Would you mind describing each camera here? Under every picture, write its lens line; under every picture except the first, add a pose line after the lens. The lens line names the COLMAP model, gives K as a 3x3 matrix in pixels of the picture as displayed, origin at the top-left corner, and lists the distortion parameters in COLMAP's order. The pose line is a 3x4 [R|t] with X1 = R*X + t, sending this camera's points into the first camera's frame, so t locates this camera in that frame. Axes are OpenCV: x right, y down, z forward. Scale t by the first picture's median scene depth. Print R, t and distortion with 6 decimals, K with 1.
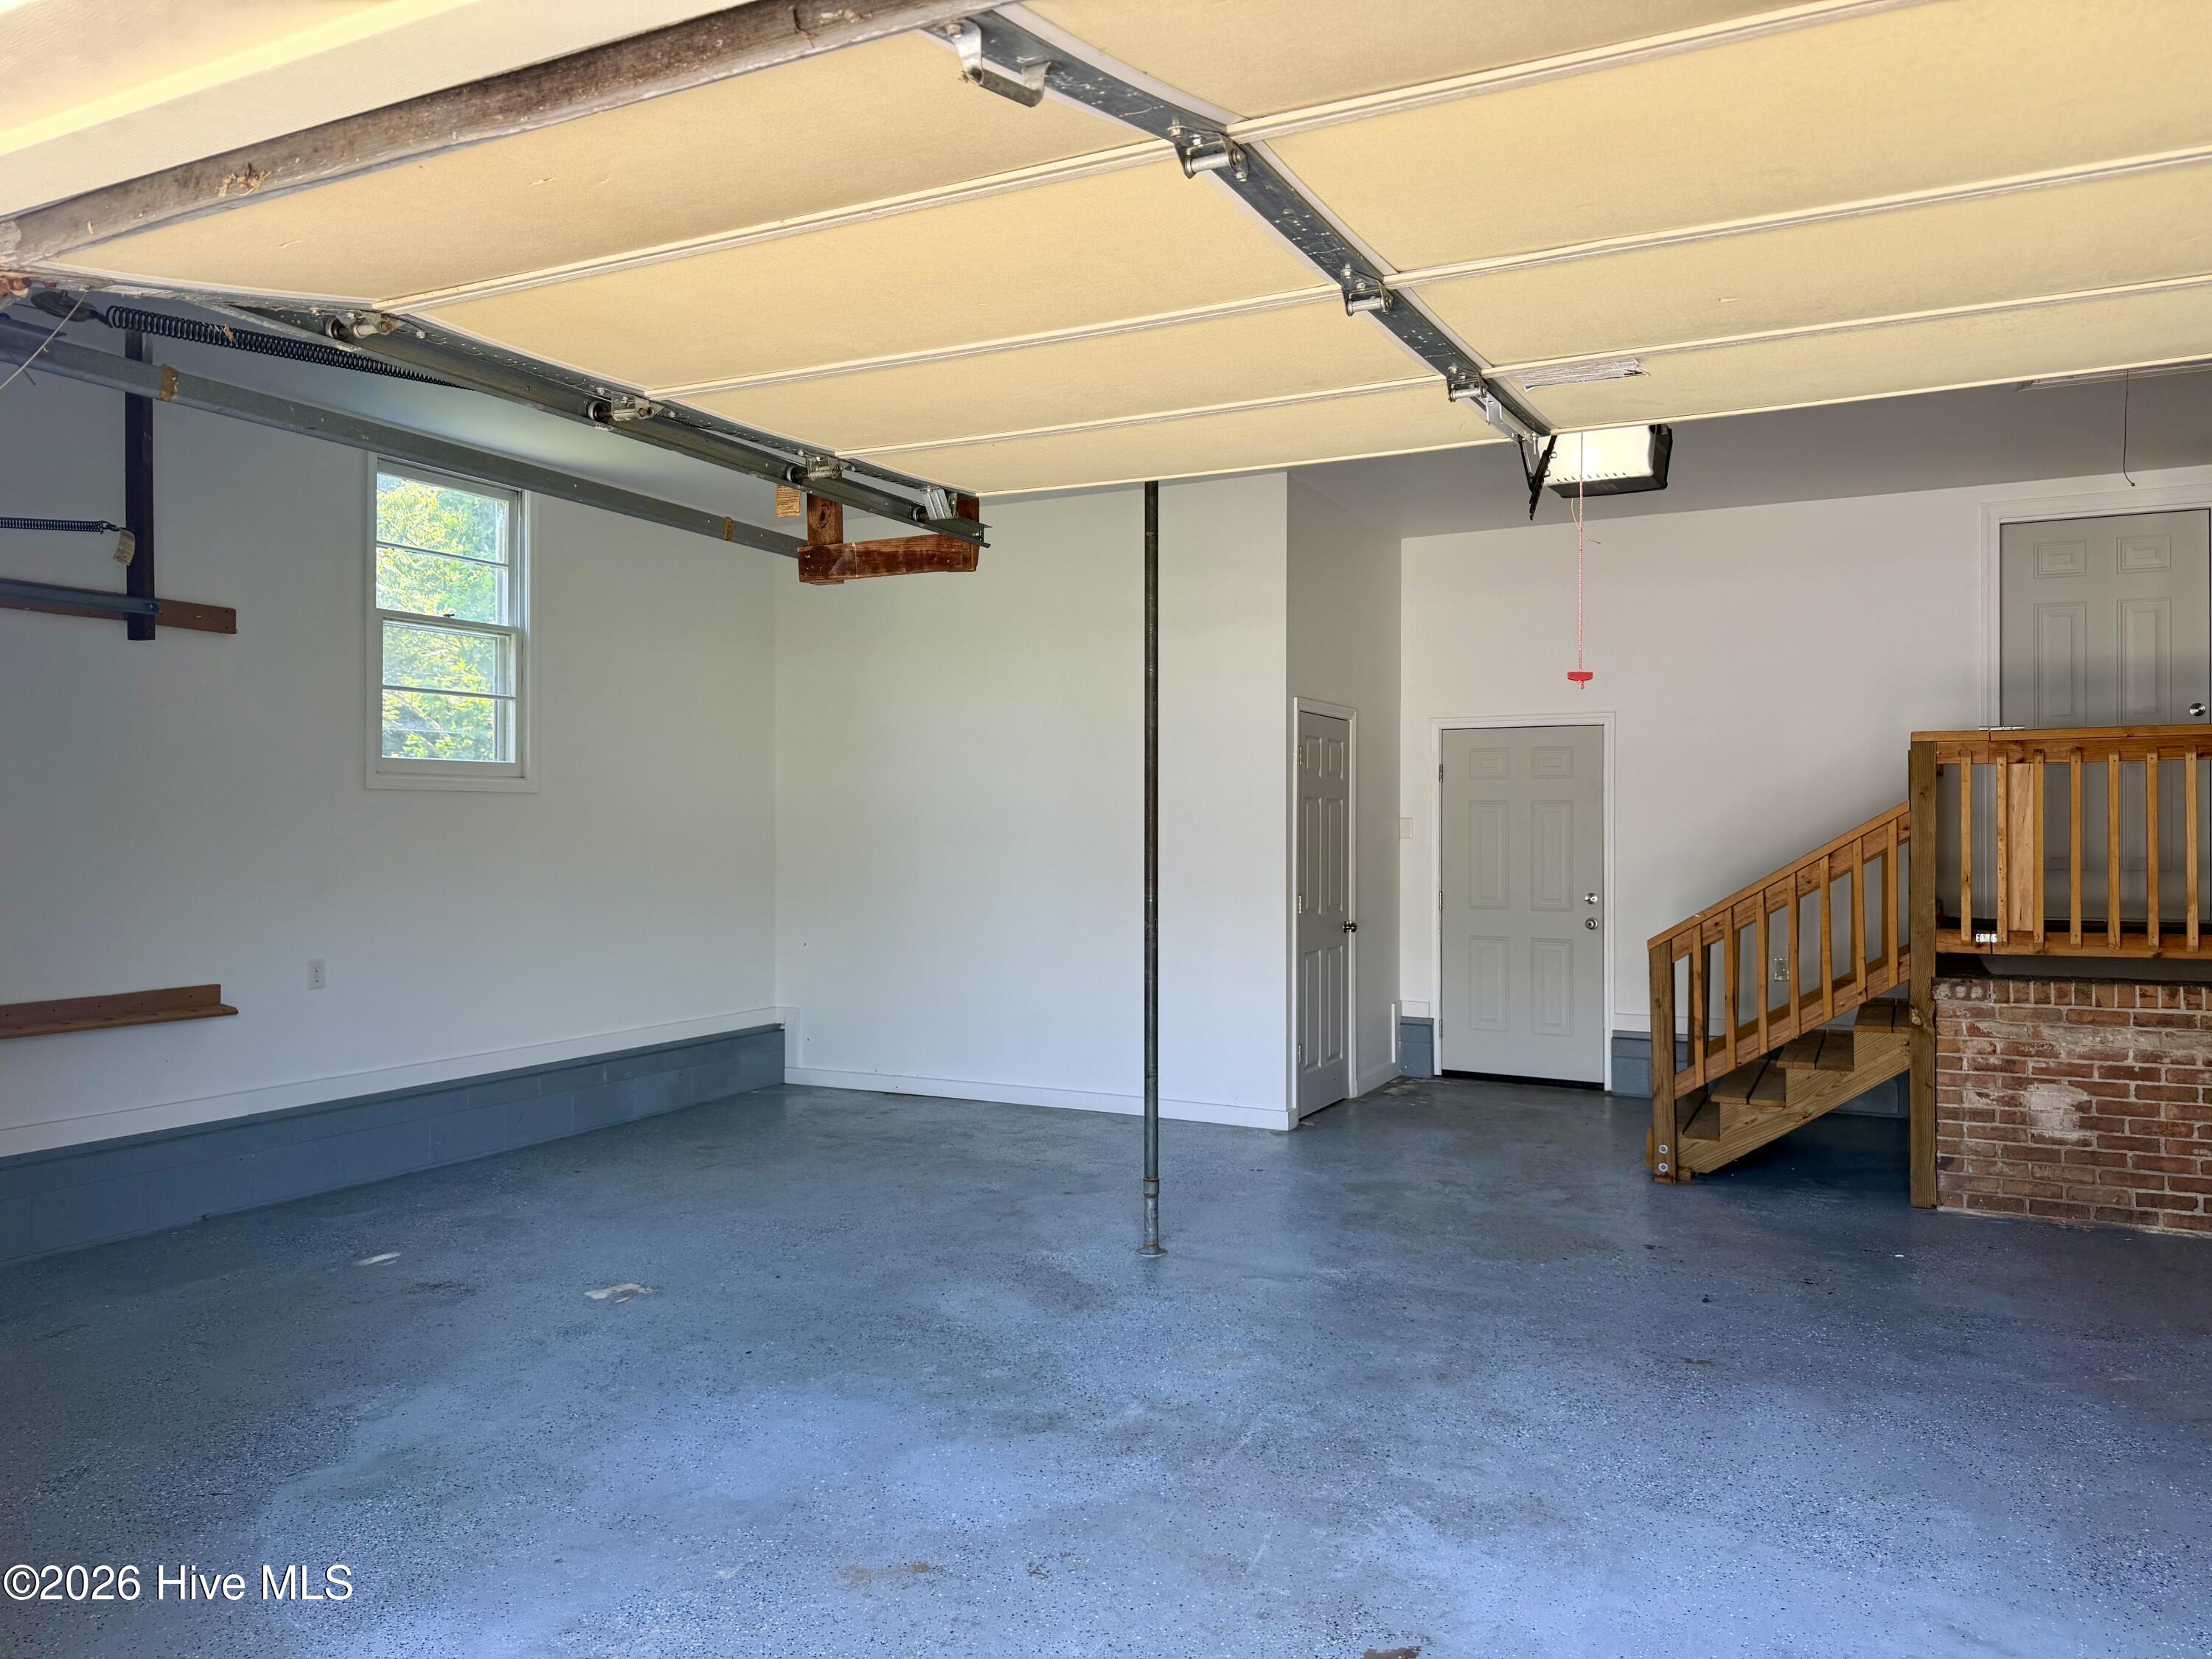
lens RADIAL K [[1535.4, 0, 1113.0], [0, 1535.4, 824.9], [0, 0, 1]] dist [0.029411, -0.037574]
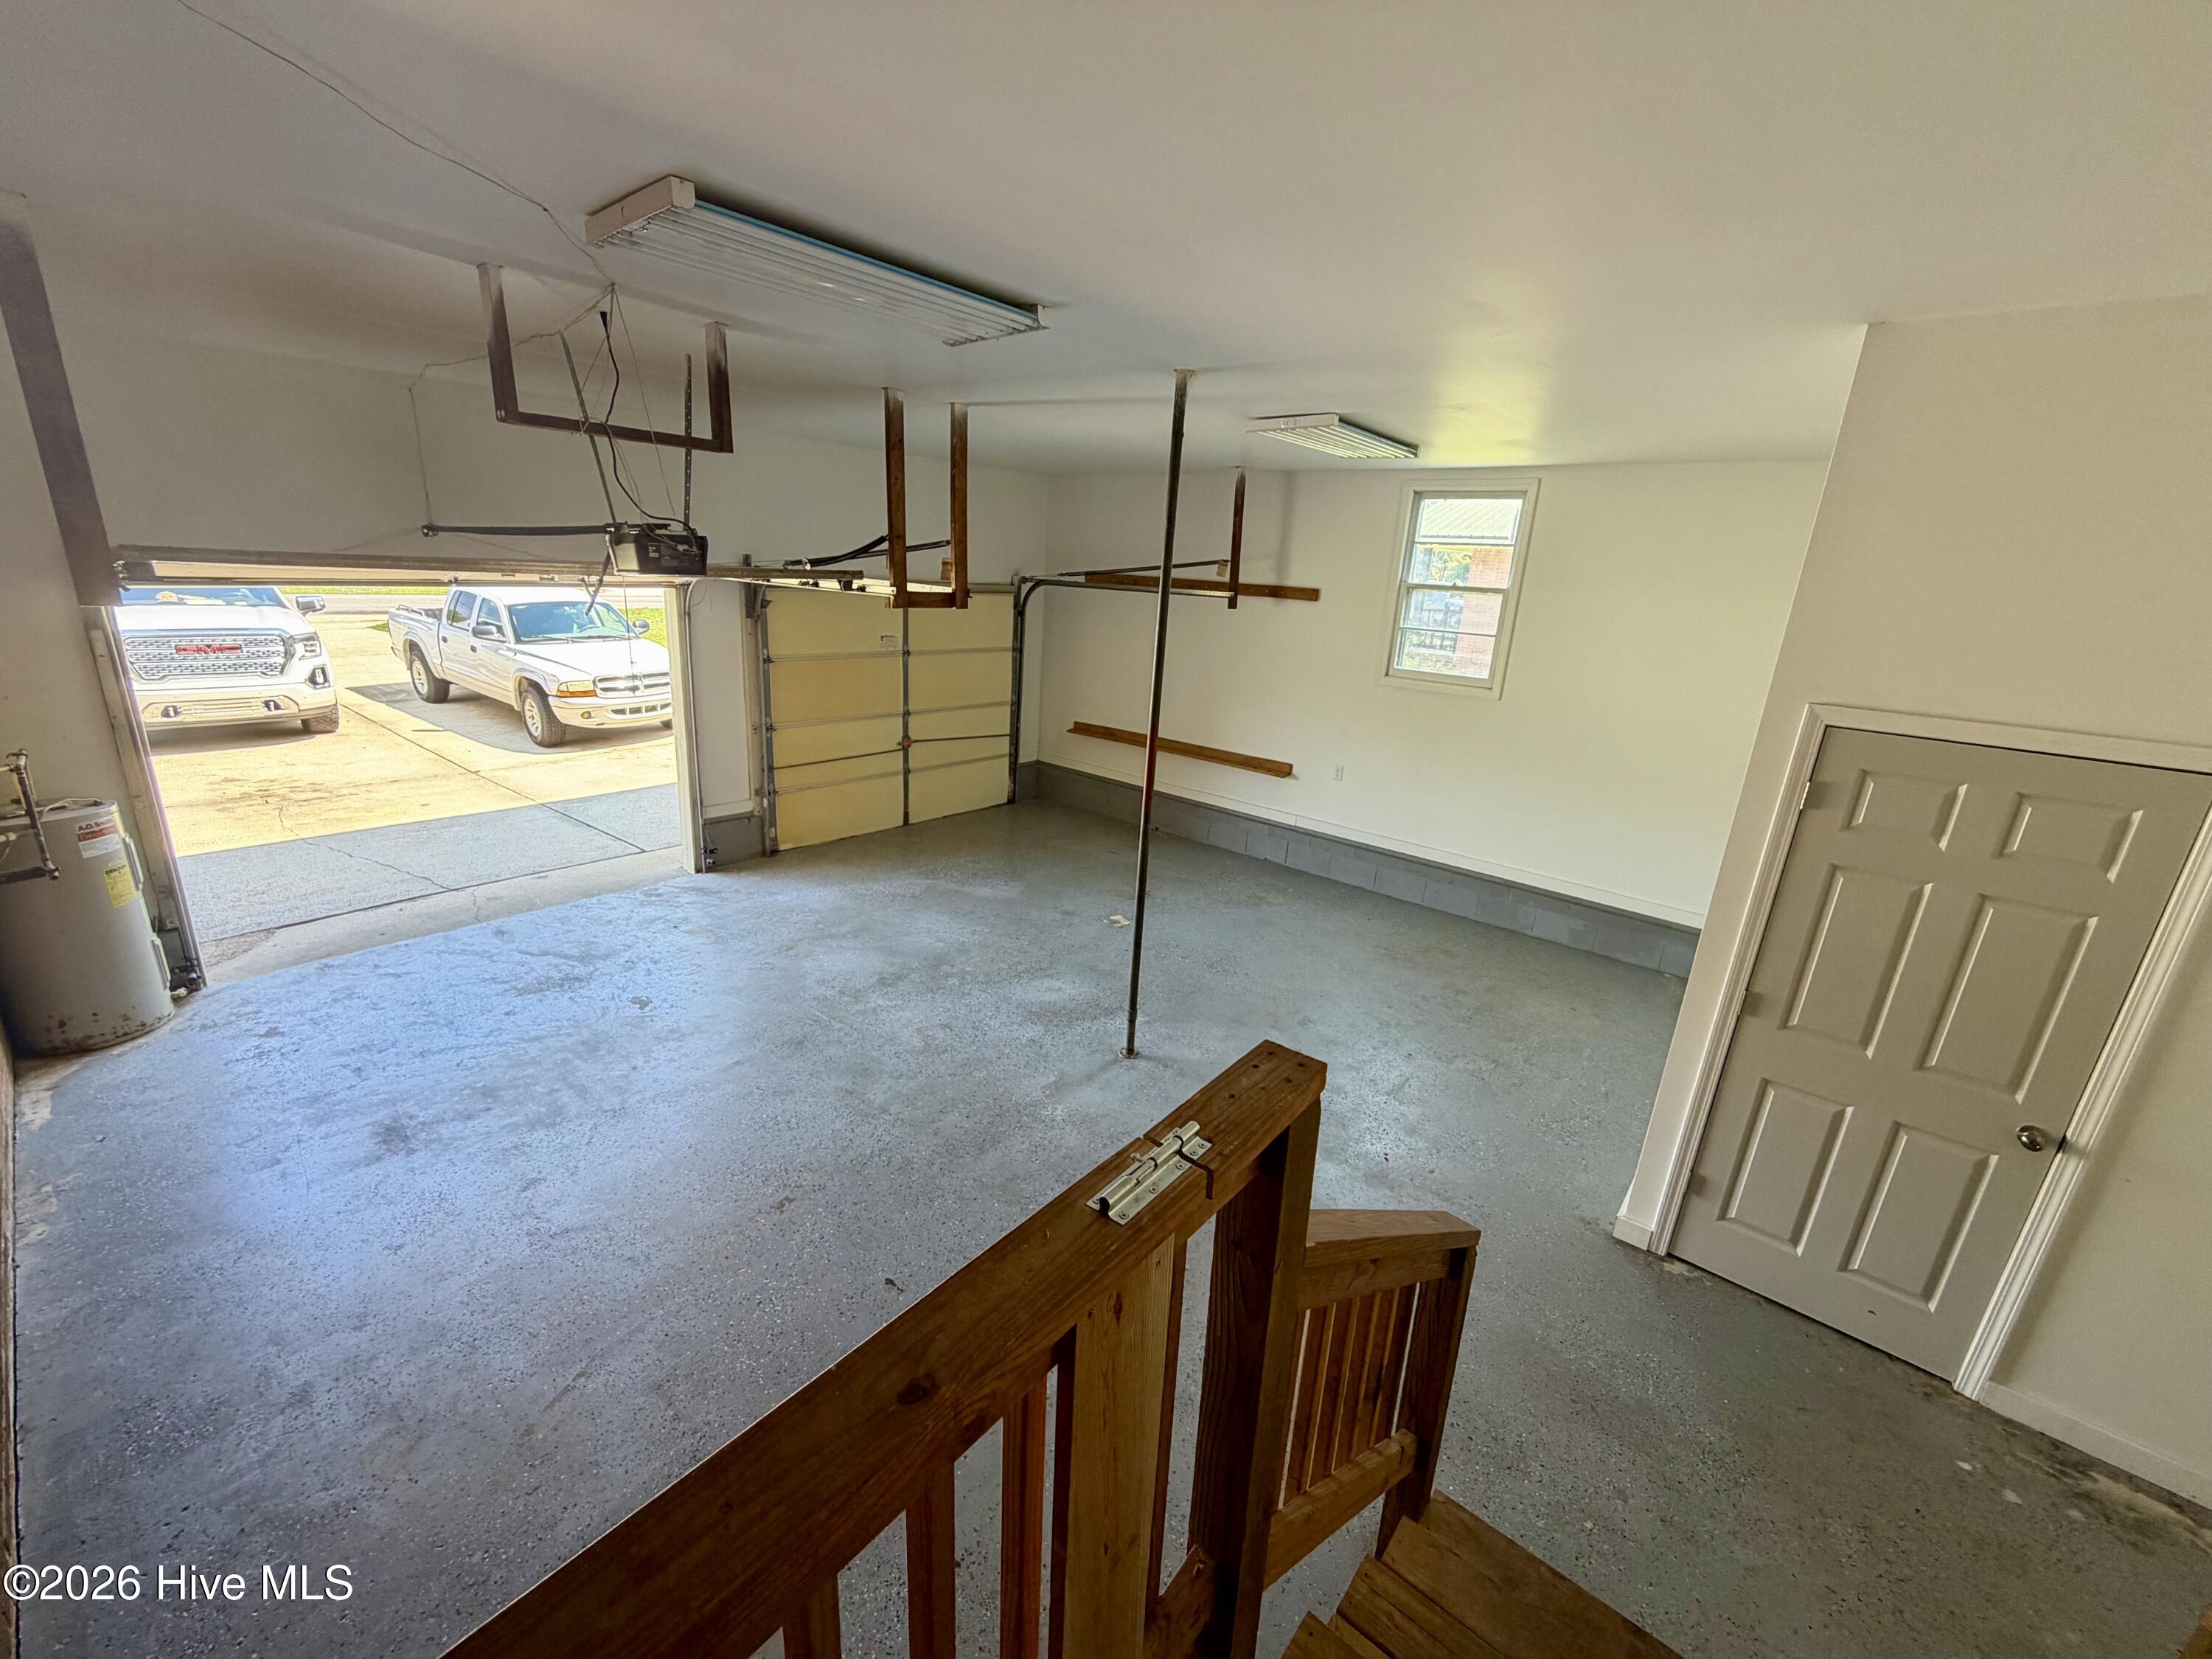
lens RADIAL K [[885.7, 0, 1111.1], [0, 885.7, 829.6], [0, 0, 1]] dist [-0.001227, 0.000322]
pose [[-0.226586, 0.267965, -0.936405, 0.869642], [-0.057632, 0.956037, 0.287529, -0.197144], [0.972285, 0.119117, -0.201181, 1.263646]]
